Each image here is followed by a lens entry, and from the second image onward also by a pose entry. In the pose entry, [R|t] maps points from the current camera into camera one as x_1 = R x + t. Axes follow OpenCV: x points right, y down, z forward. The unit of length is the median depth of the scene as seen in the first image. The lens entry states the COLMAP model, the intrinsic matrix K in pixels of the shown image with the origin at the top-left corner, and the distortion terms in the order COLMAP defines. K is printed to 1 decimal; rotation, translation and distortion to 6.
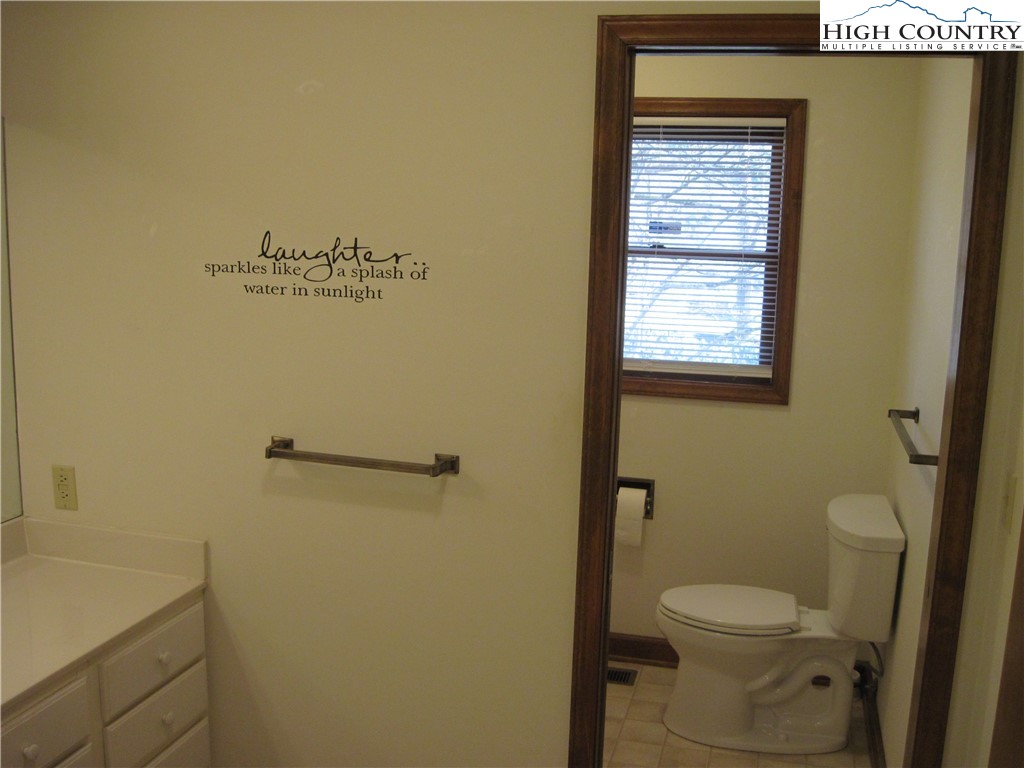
lens RADIAL K [[1022.6, 0, 512.0], [0, 1022.6, 384.0], [0, 0, 1]] dist [-0.161309, -0.003048]
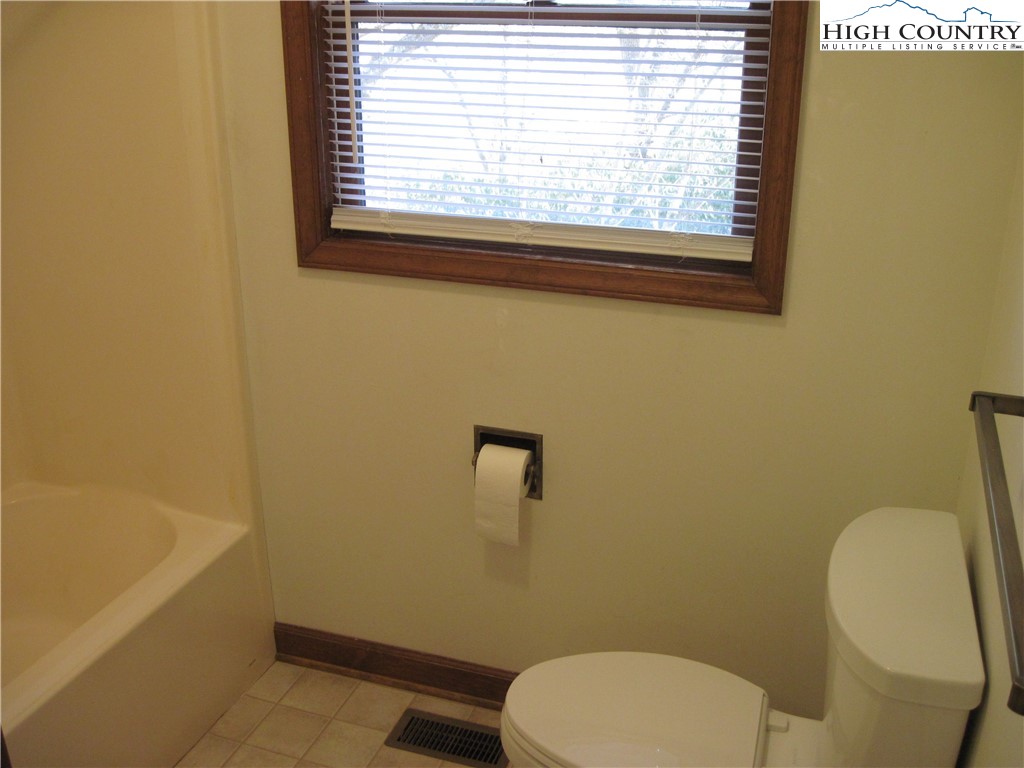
lens RADIAL K [[1057.7, 0, 512.0], [0, 1057.7, 384.0], [0, 0, 1]] dist [-0.096981, -0.028183]
pose [[0.996935, 0.011240, -0.077428, 0.176706], [0.004260, 0.980361, 0.197165, -0.051195], [0.078124, -0.196890, 0.977308, 0.452636]]
